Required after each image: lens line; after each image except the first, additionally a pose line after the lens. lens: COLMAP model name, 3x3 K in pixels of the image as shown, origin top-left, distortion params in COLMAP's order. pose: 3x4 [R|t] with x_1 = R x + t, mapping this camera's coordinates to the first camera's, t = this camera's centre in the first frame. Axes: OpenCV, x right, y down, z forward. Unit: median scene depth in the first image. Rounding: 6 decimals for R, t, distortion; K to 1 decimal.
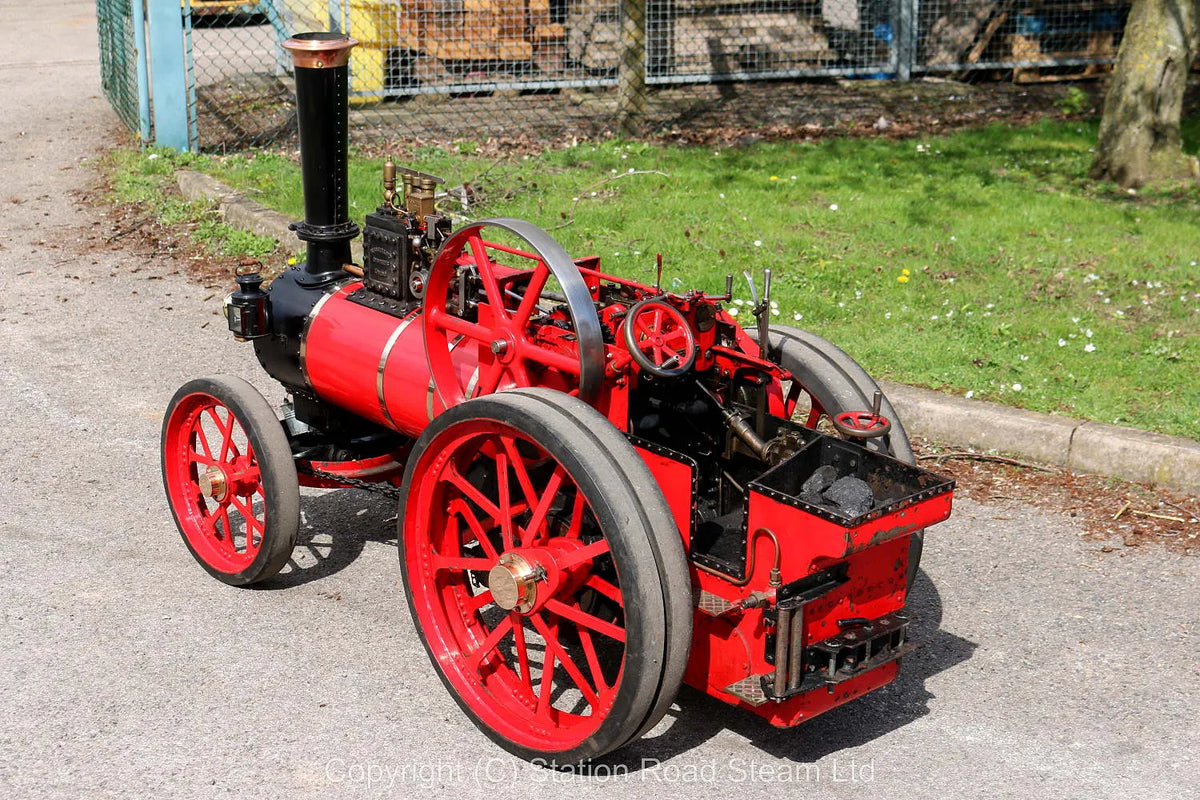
lens RADIAL K [[1926.2, 0, 600.0], [0, 1926.2, 400.0], [0, 0, 1]] dist [-0.043226, -0.049388]
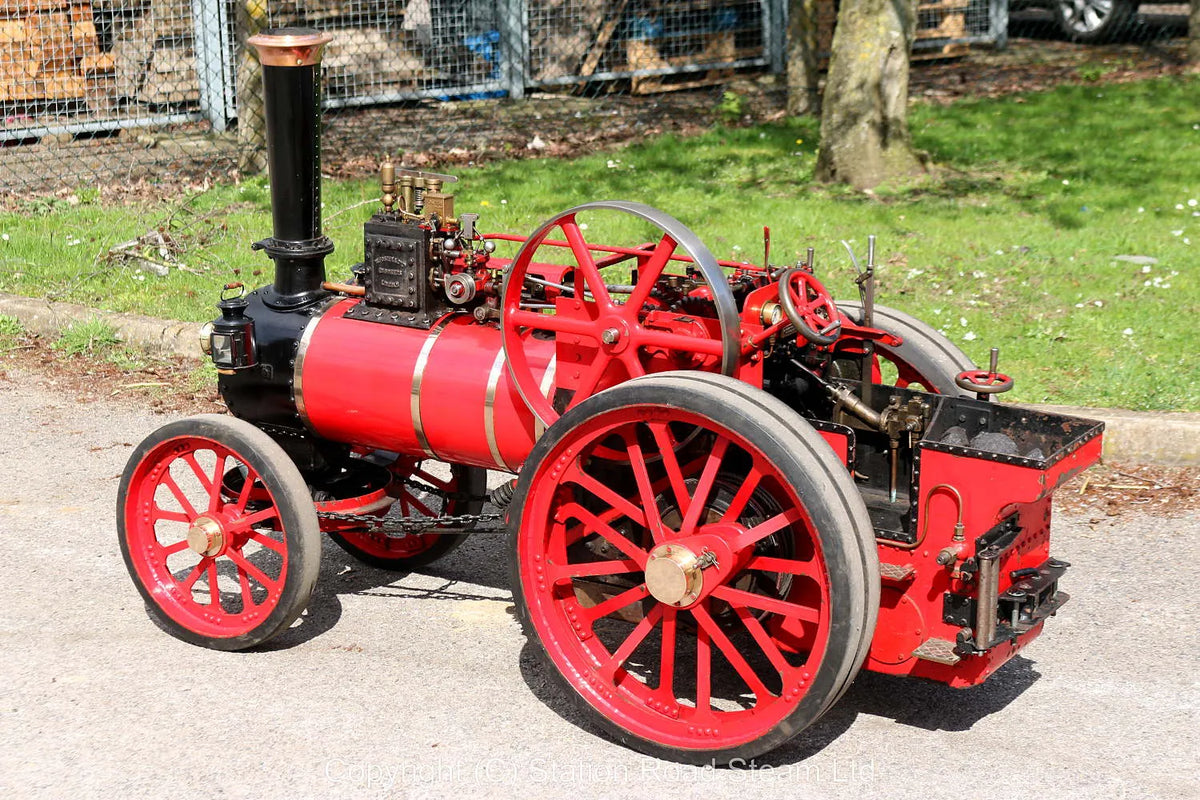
lens RADIAL K [[2368.7, 0, 600.0], [0, 2368.7, 400.0], [0, 0, 1]] dist [0.007262, -0.278788]
pose [[0.960567, -0.085684, 0.264517, -0.305272], [0.098832, 0.994424, -0.036780, 0.038172], [-0.259891, 0.061472, 0.963679, -0.103074]]
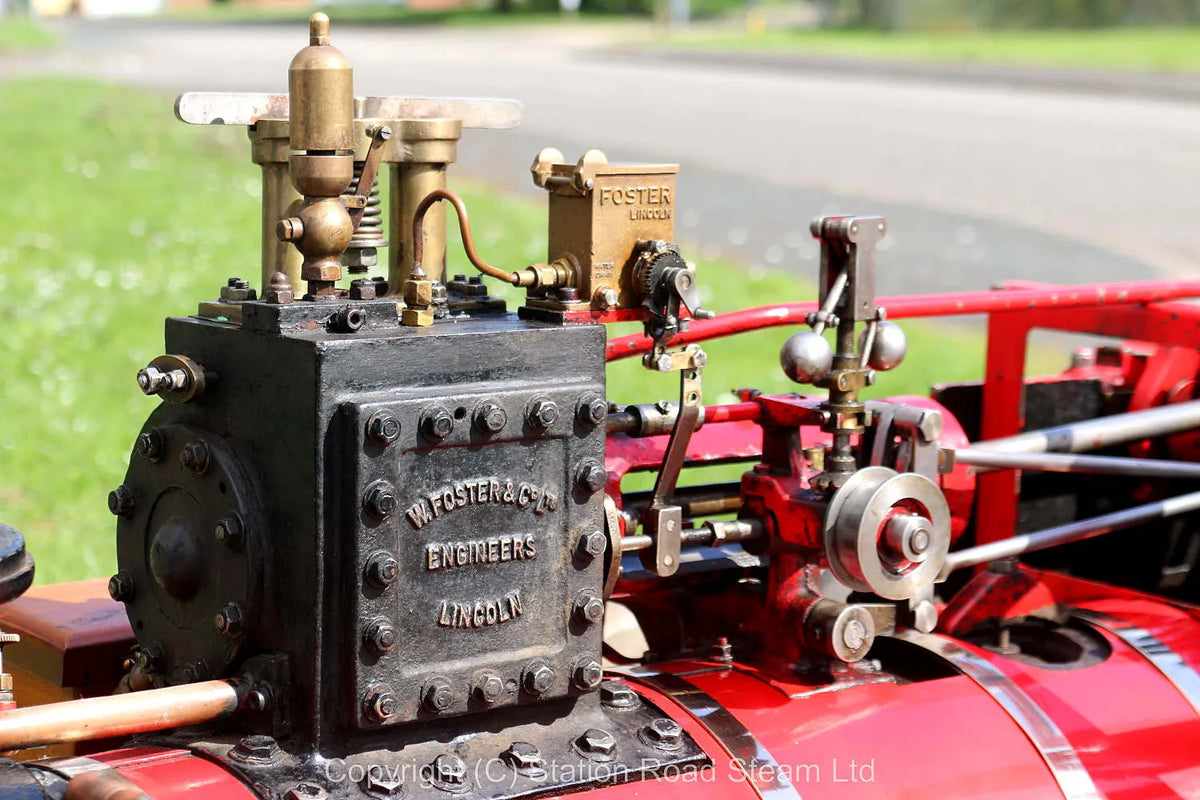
lens RADIAL K [[2855.9, 0, 600.0], [0, 2855.9, 400.0], [0, 0, 1]] dist [0.057810, 0.369208]
pose [[0.078538, -0.140291, 0.986990, -0.373478], [0.282686, 0.952545, 0.112901, -0.109254], [-0.955992, 0.270141, 0.114470, 0.904536]]
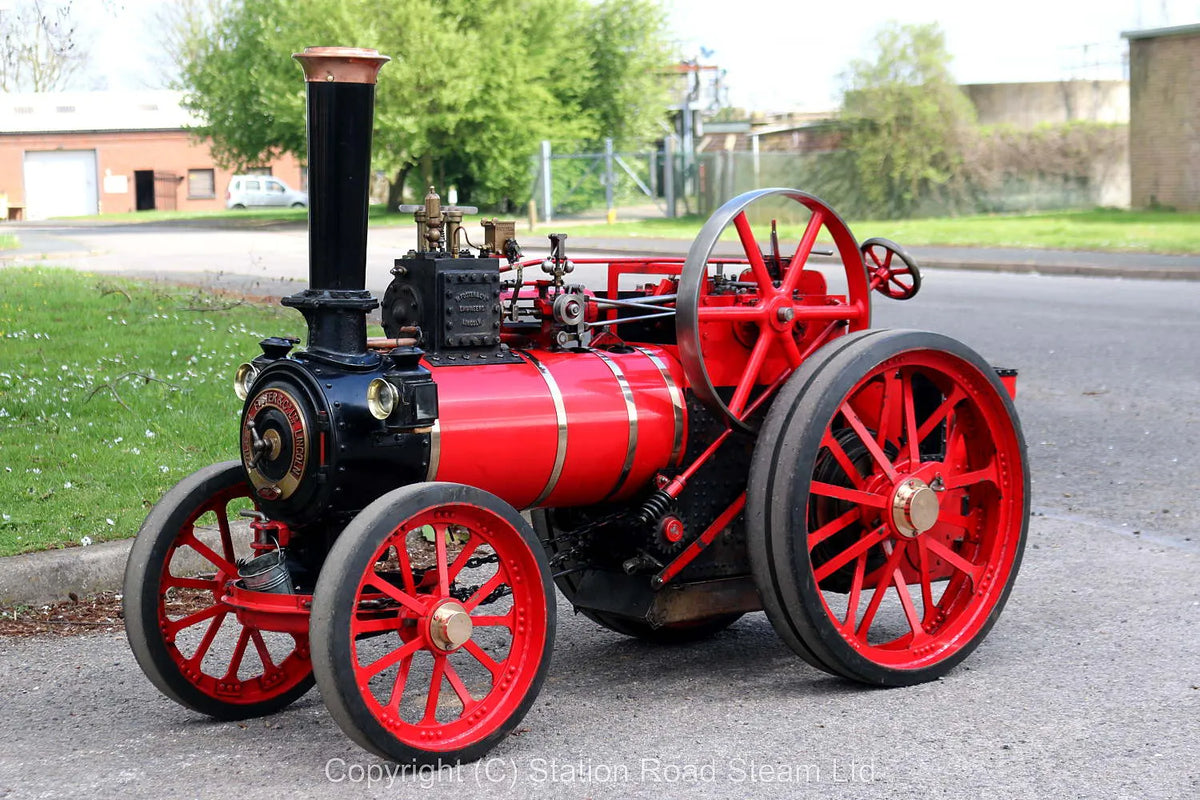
lens RADIAL K [[2503.5, 0, 600.0], [0, 2503.5, 400.0], [0, 0, 1]] dist [0.096493, 0.079021]
pose [[0.030225, -0.083756, 0.996028, -1.137811], [0.302151, 0.950629, 0.070769, -0.089295], [-0.952781, 0.298812, 0.054039, 0.855396]]
